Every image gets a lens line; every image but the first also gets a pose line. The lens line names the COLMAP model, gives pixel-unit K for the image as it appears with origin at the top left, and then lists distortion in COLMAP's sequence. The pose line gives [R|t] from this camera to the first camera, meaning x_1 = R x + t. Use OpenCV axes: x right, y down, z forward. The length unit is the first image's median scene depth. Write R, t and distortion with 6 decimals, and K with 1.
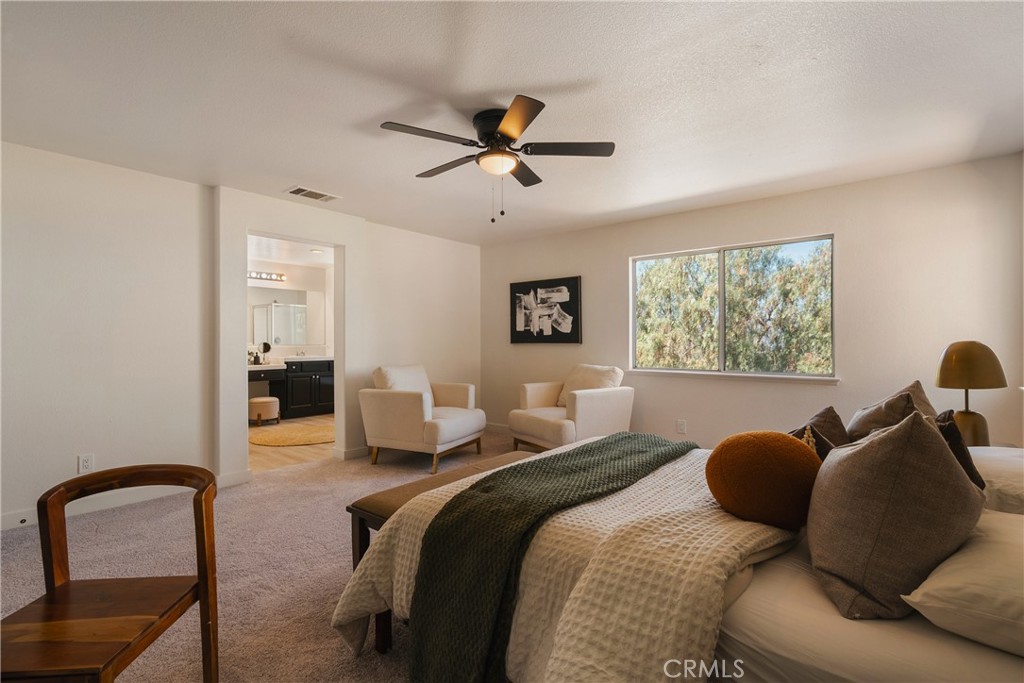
lens RADIAL K [[469.1, 0, 510.3], [0, 469.1, 339.7], [0, 0, 1]] dist [-0.003251, 0.000531]
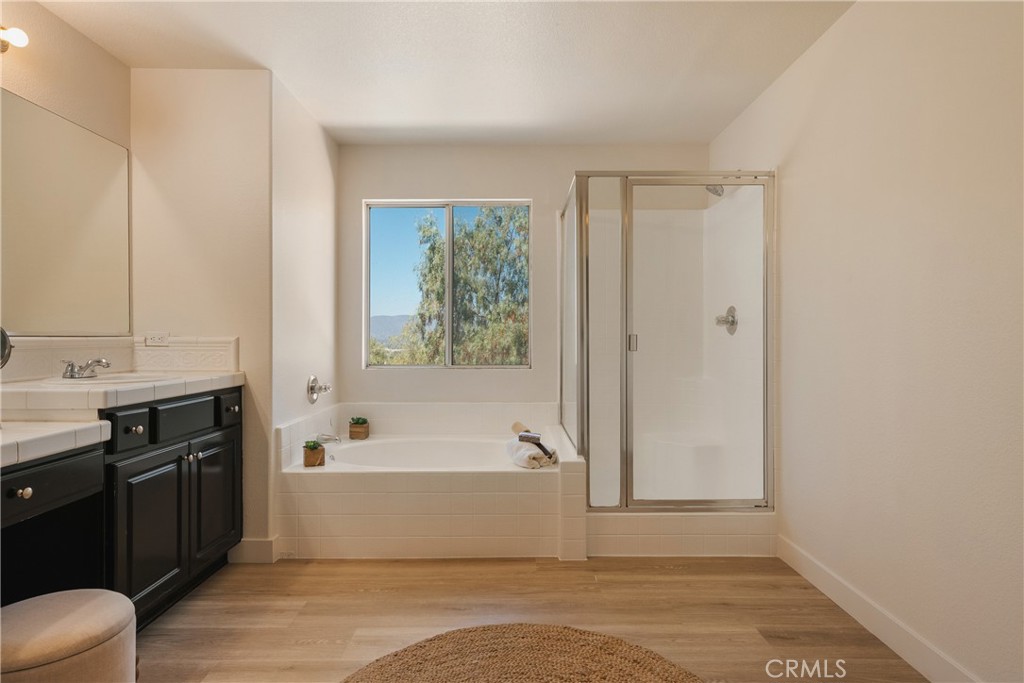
lens RADIAL K [[574.1, 0, 511.2], [0, 574.1, 345.4], [0, 0, 1]] dist [0.003297, 0.002306]
pose [[0.770012, -0.004204, 0.638015, -0.339949], [-0.005483, 0.999898, 0.013205, 0.008657], [-0.638006, -0.013666, 0.769910, 0.452247]]
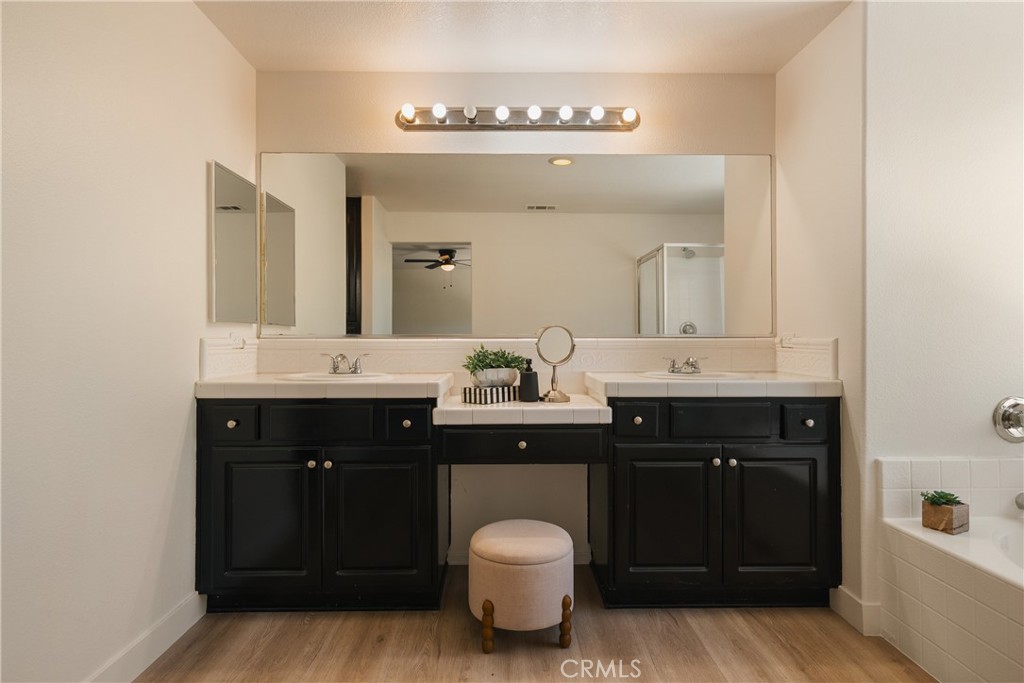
lens RADIAL K [[574.1, 0, 511.9], [0, 574.1, 334.8], [0, 0, 1]] dist [0.003297, 0.002306]
pose [[0.651122, -0.001786, -0.758971, -0.179607], [0.000746, 0.999998, -0.001712, 0.008040], [0.758973, 0.000549, 0.651122, 0.500934]]
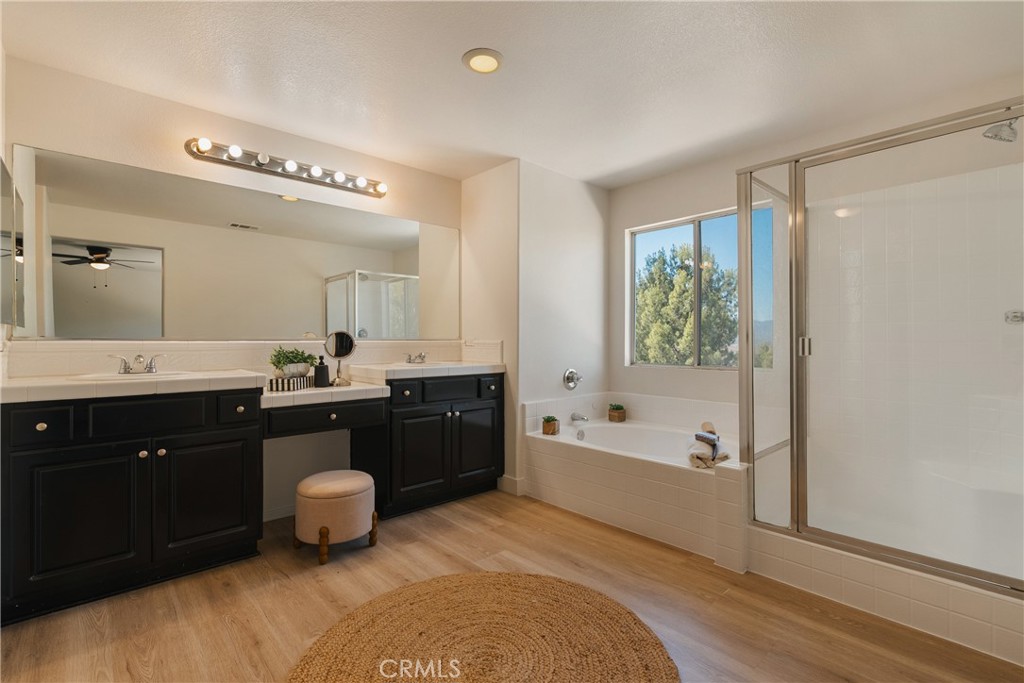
lens RADIAL K [[469.1, 0, 511.3], [0, 469.1, 341.2], [0, 0, 1]] dist [-0.003251, 0.000531]
pose [[0.989702, 0.003688, -0.143097, -0.212993], [-0.002877, 0.999979, 0.005874, 0.007622], [0.143115, -0.005402, 0.989691, 0.413624]]
